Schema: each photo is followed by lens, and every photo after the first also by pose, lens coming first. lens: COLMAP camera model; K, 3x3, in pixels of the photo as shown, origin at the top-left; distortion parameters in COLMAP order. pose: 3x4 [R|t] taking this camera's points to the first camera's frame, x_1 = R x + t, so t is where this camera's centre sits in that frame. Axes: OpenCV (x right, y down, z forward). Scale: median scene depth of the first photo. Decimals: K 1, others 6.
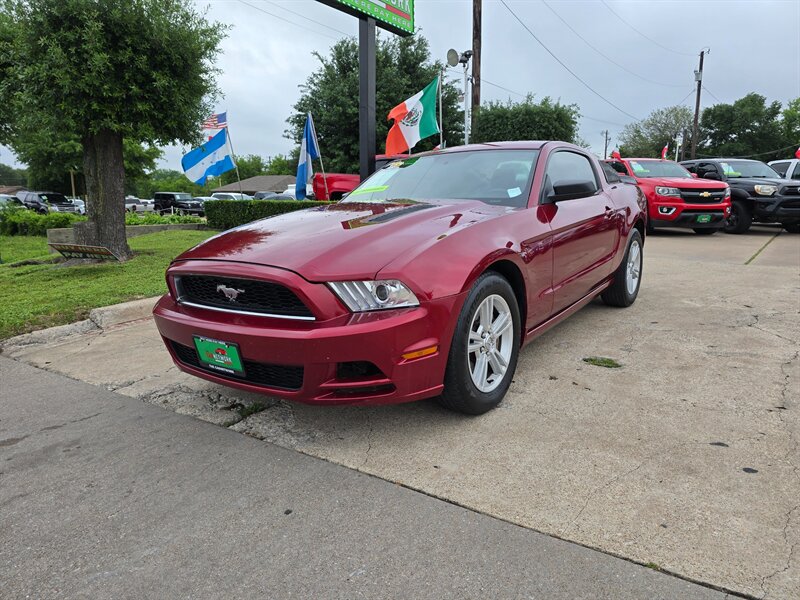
lens RADIAL K [[530.0, 0, 403.4], [0, 530.0, 303.7], [0, 0, 1]] dist [0.042725, -0.033347]
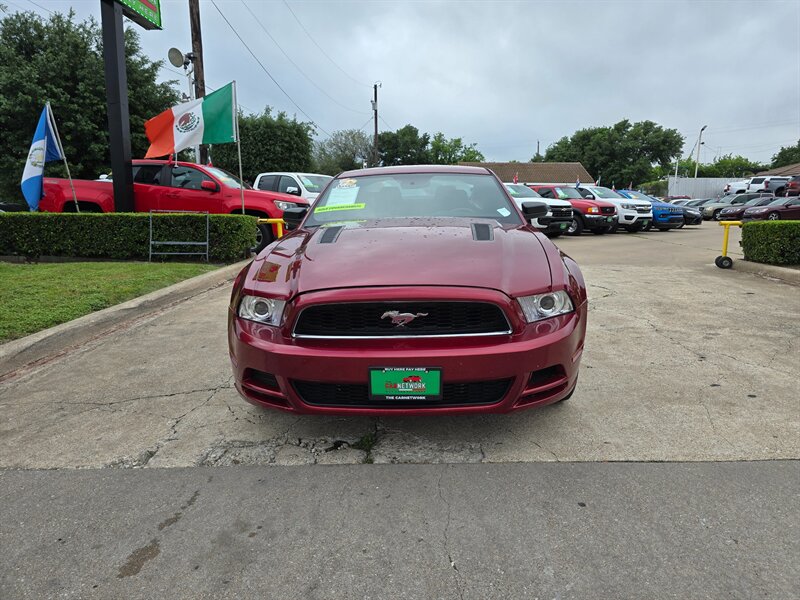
lens RADIAL K [[530.0, 0, 415.5], [0, 530.0, 303.9], [0, 0, 1]] dist [0.042725, -0.033347]
pose [[0.838383, -0.088953, 0.537774, -0.102263], [0.099866, 0.994961, 0.008886, -0.006502], [-0.535855, 0.046256, 0.843042, 0.022358]]
